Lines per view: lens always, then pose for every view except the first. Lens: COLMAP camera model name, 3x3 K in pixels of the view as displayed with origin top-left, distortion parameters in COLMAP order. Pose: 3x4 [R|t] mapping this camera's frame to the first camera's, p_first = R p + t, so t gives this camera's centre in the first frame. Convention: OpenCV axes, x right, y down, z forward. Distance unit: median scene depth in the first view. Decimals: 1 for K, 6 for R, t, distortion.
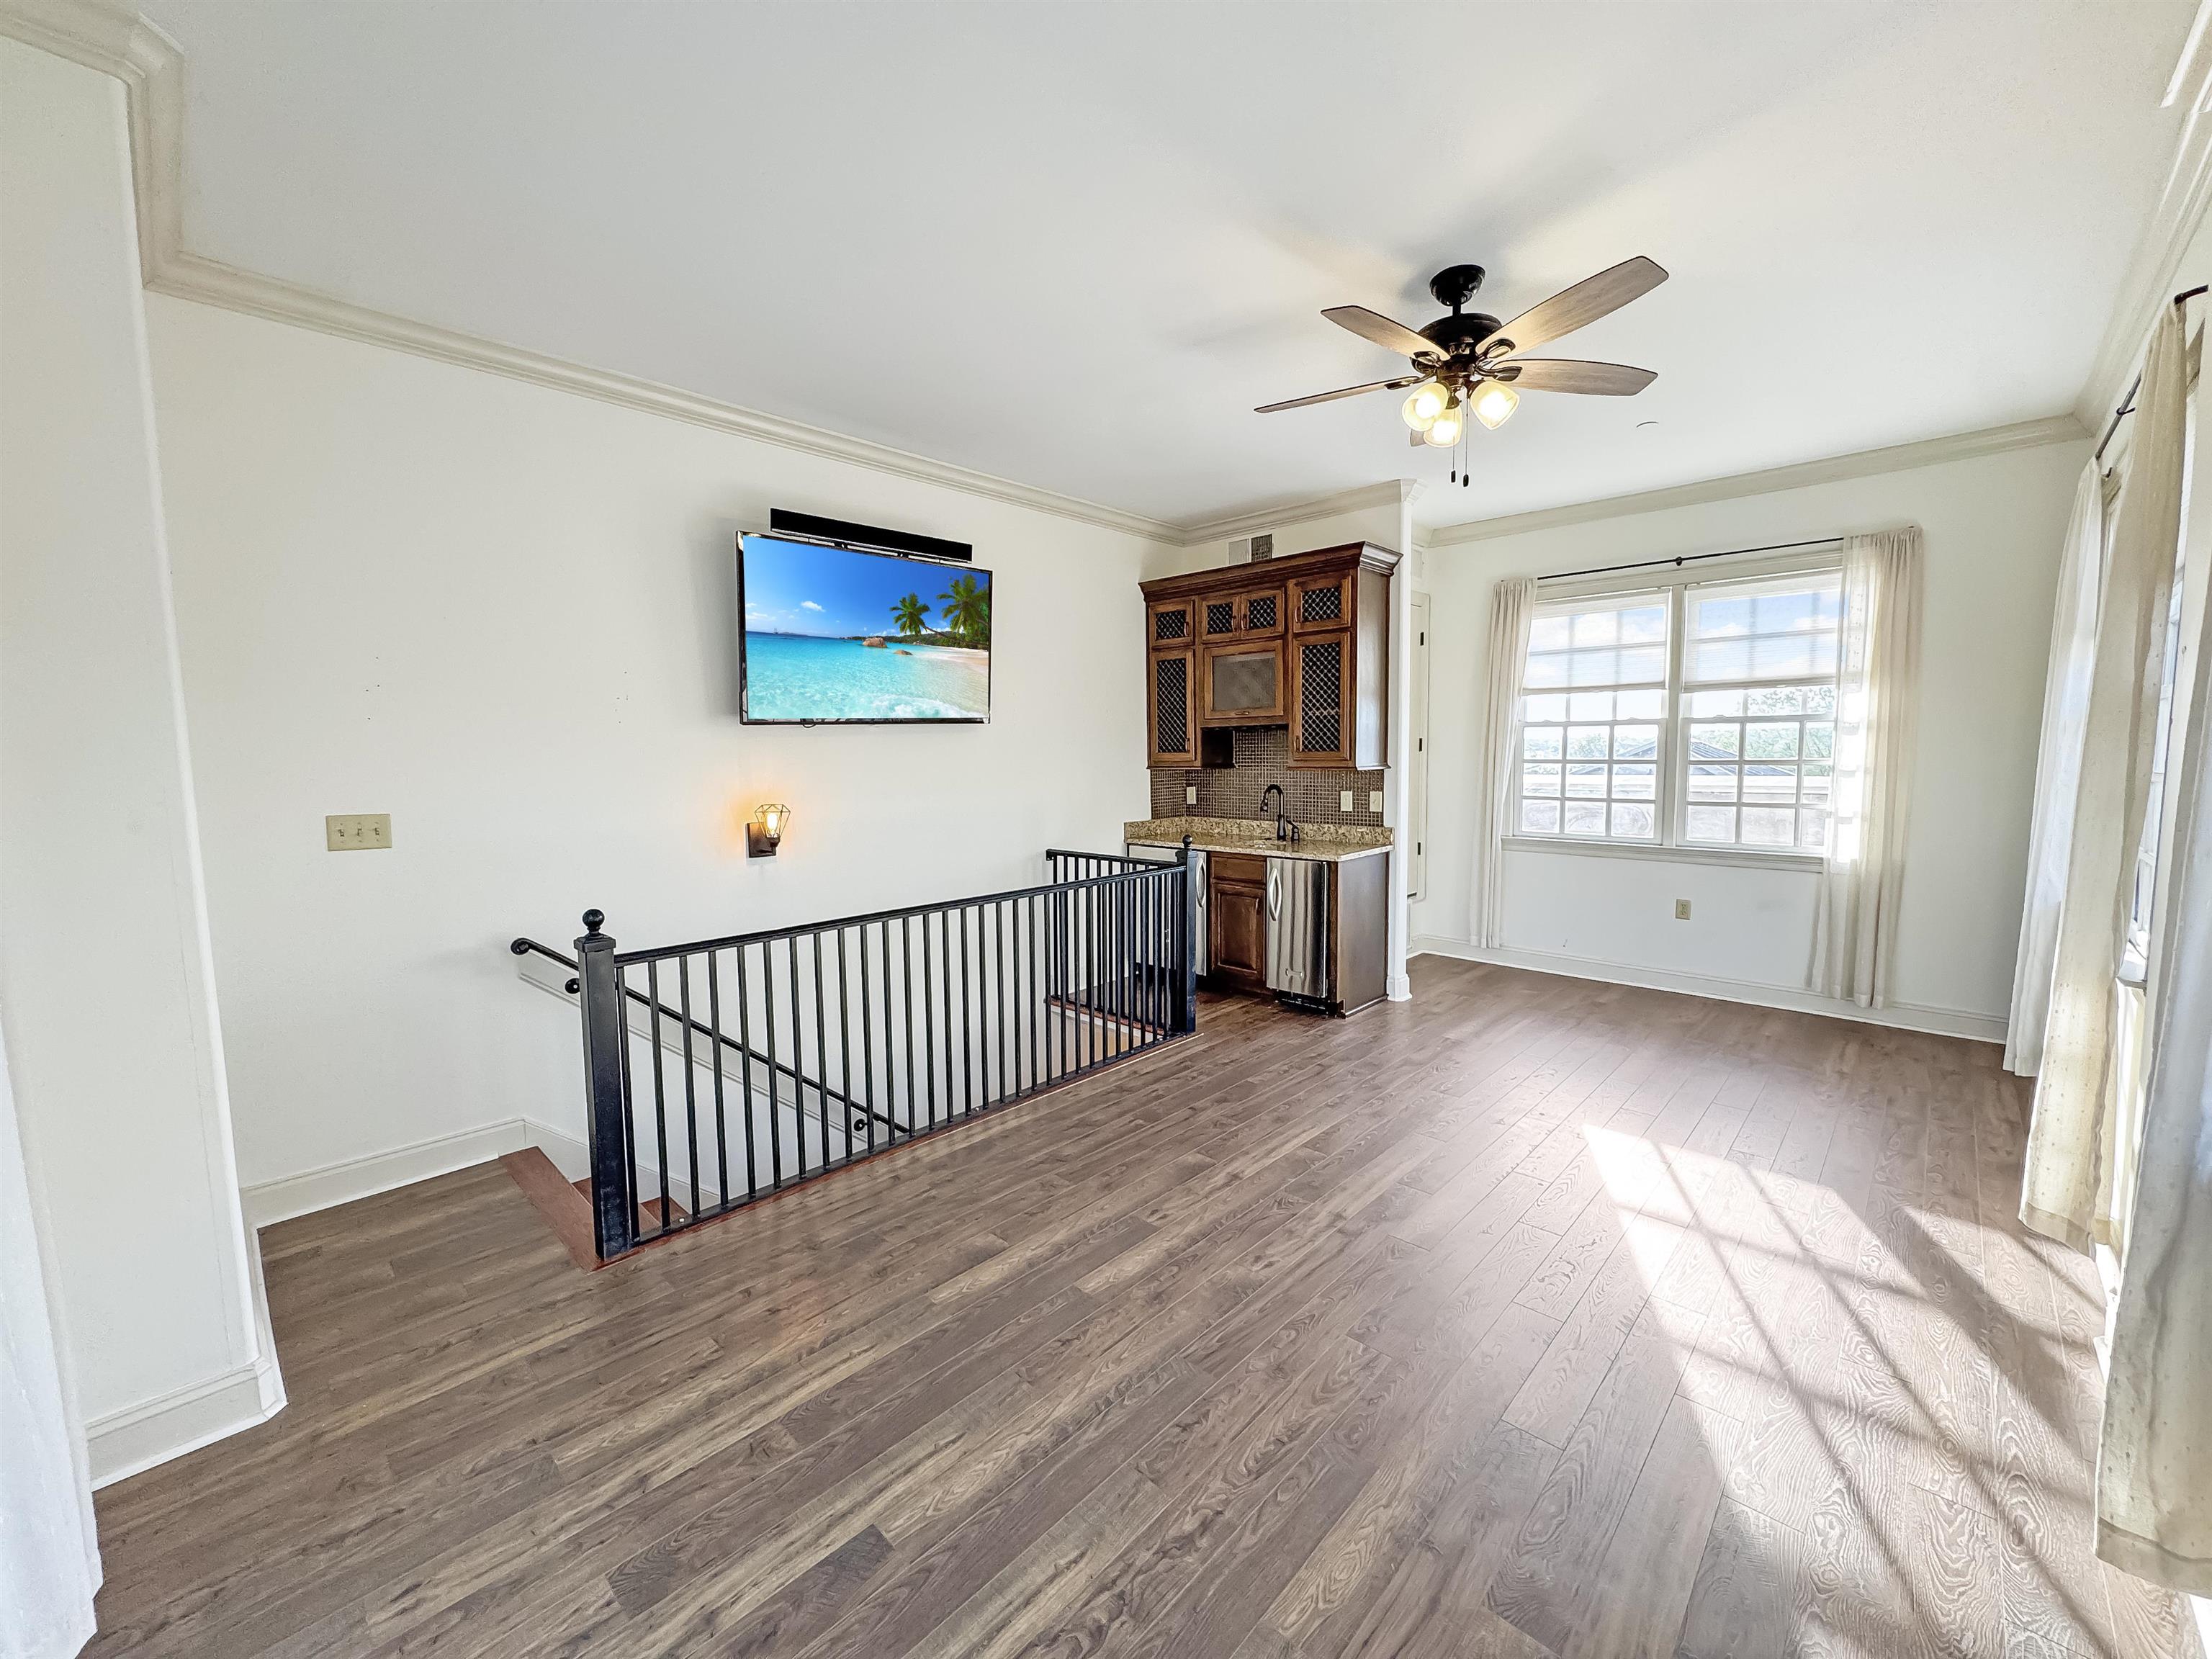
lens RADIAL K [[902.0, 0, 1111.2], [0, 902.0, 833.2], [0, 0, 1]] dist [-0.000828, -0.000021]
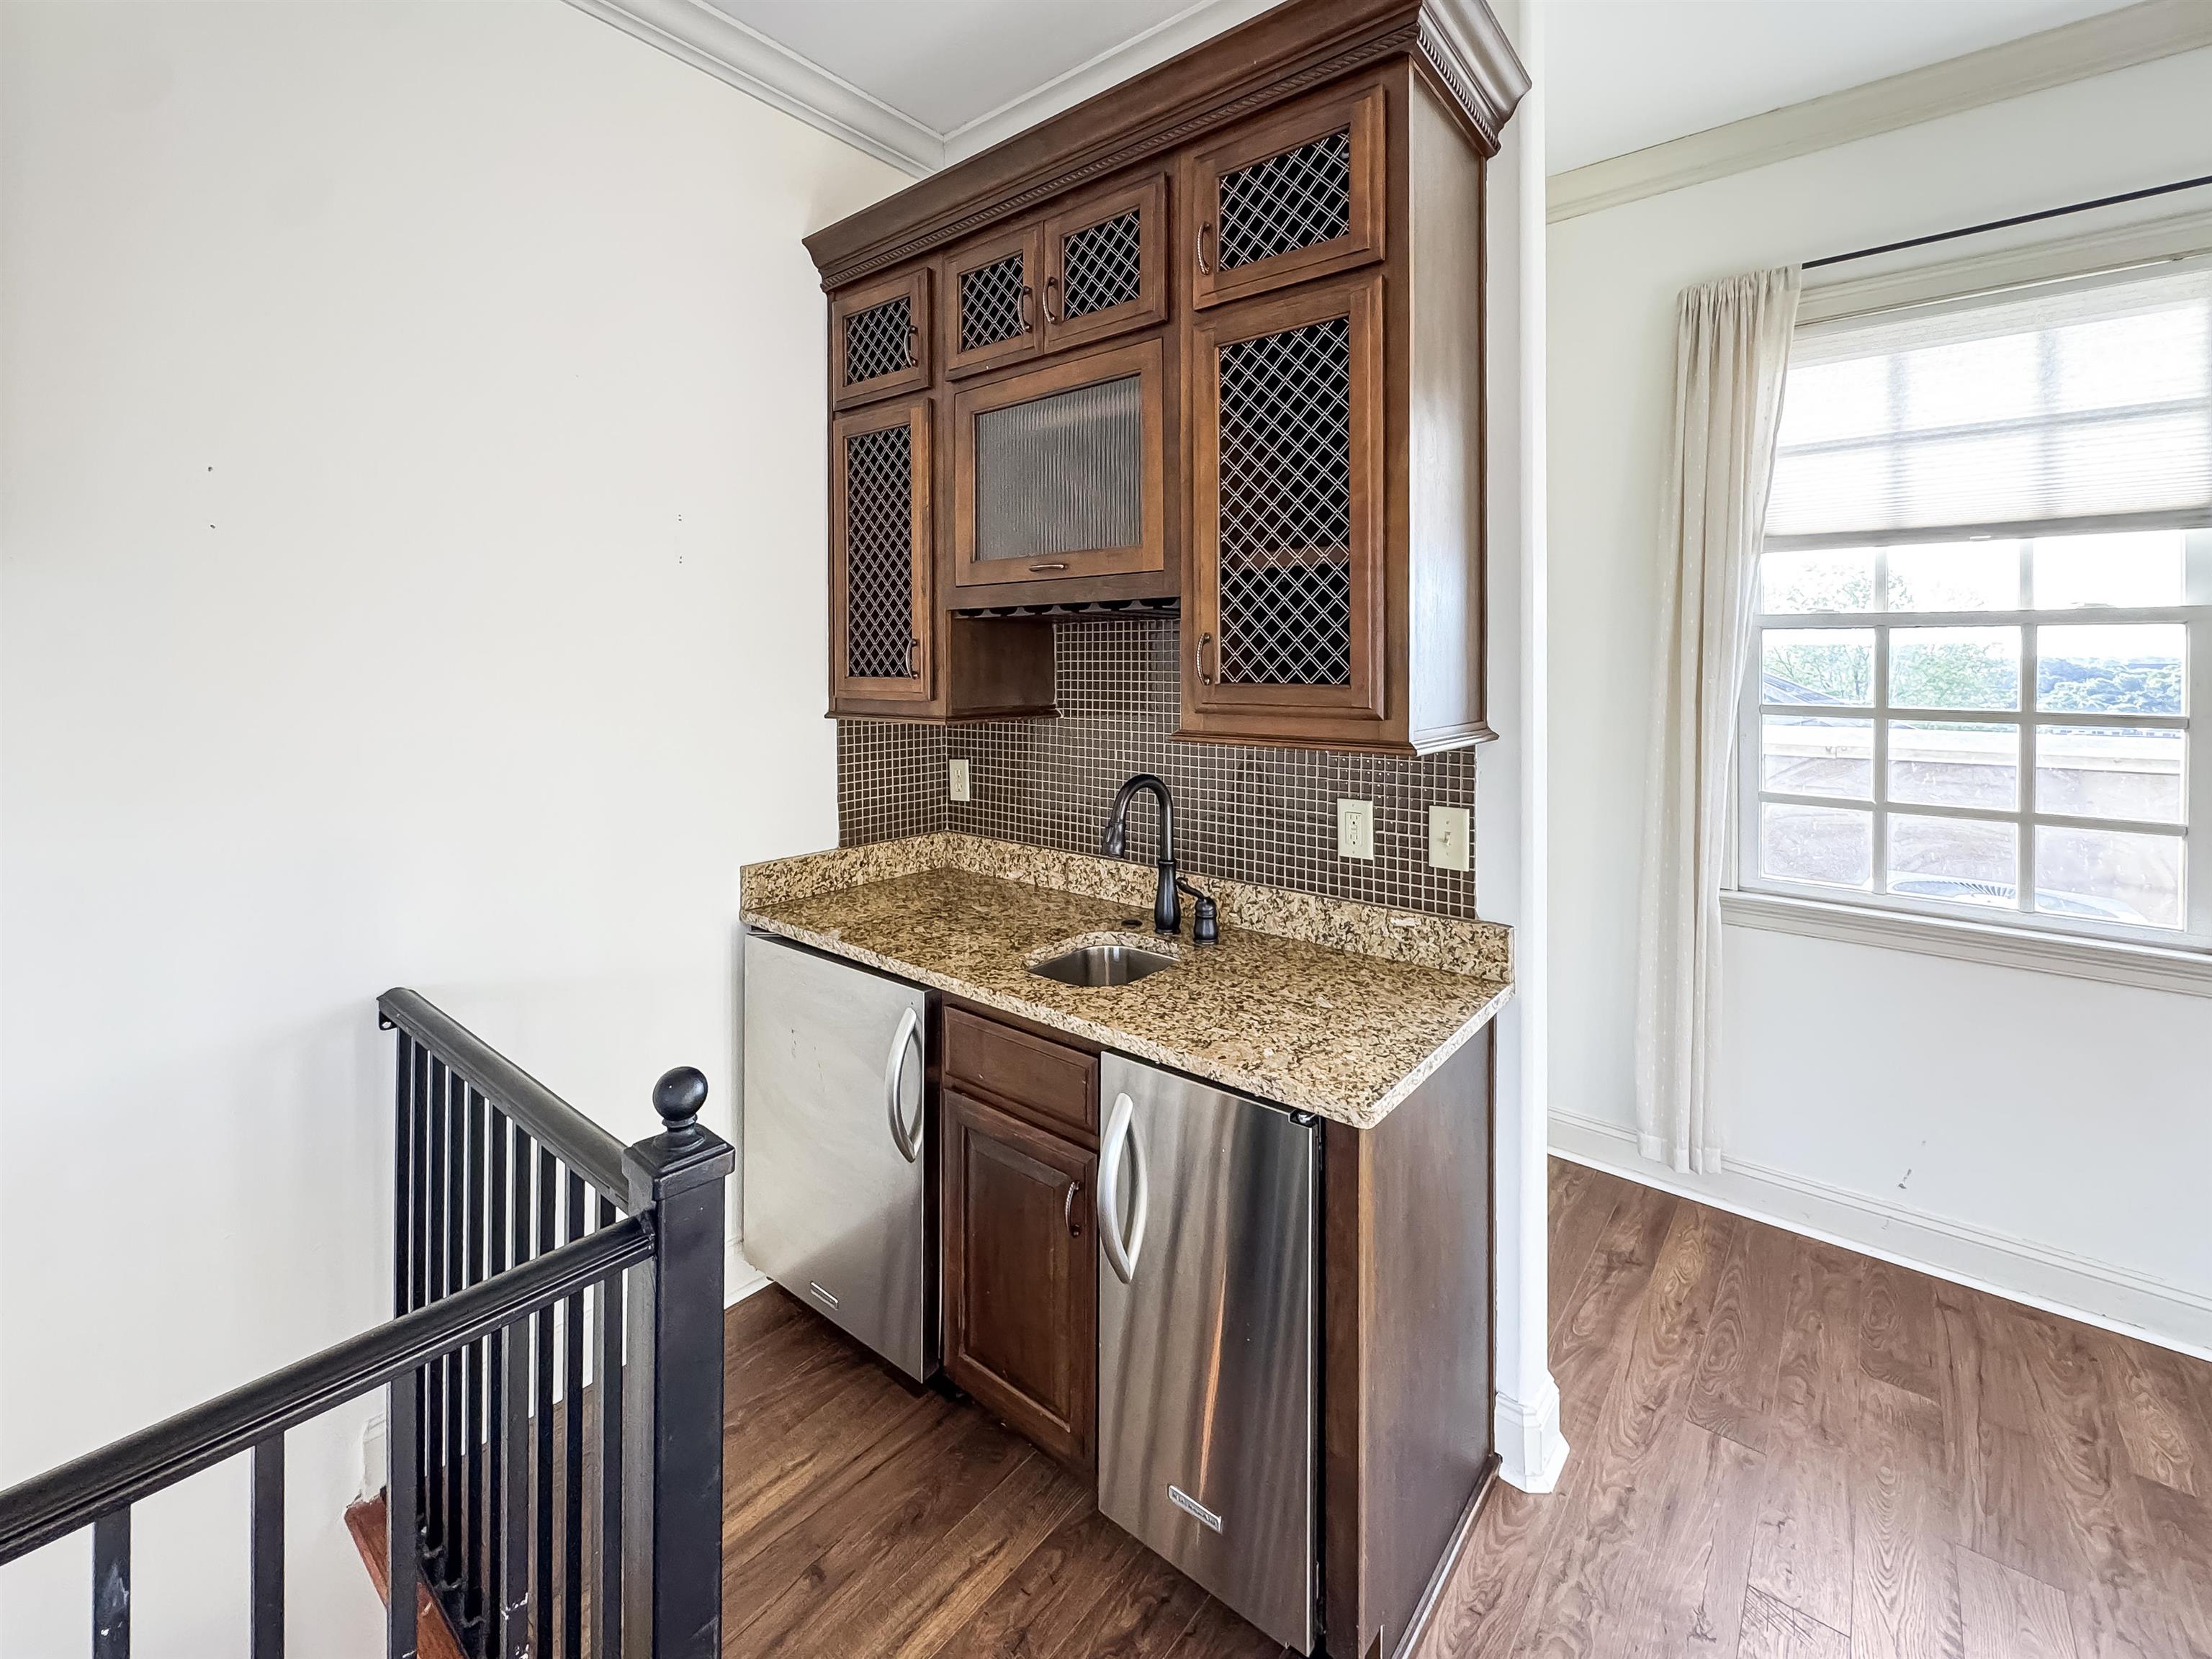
lens RADIAL K [[937.6, 0, 1057.2], [0, 937.6, 660.9], [0, 0, 1]] dist [-0.000386, 0.000139]
pose [[0.999783, 0.015750, 0.013652, 0.141393], [-0.014377, 0.995332, -0.095438, -0.062651], [-0.015091, 0.095221, 0.995342, 0.637184]]
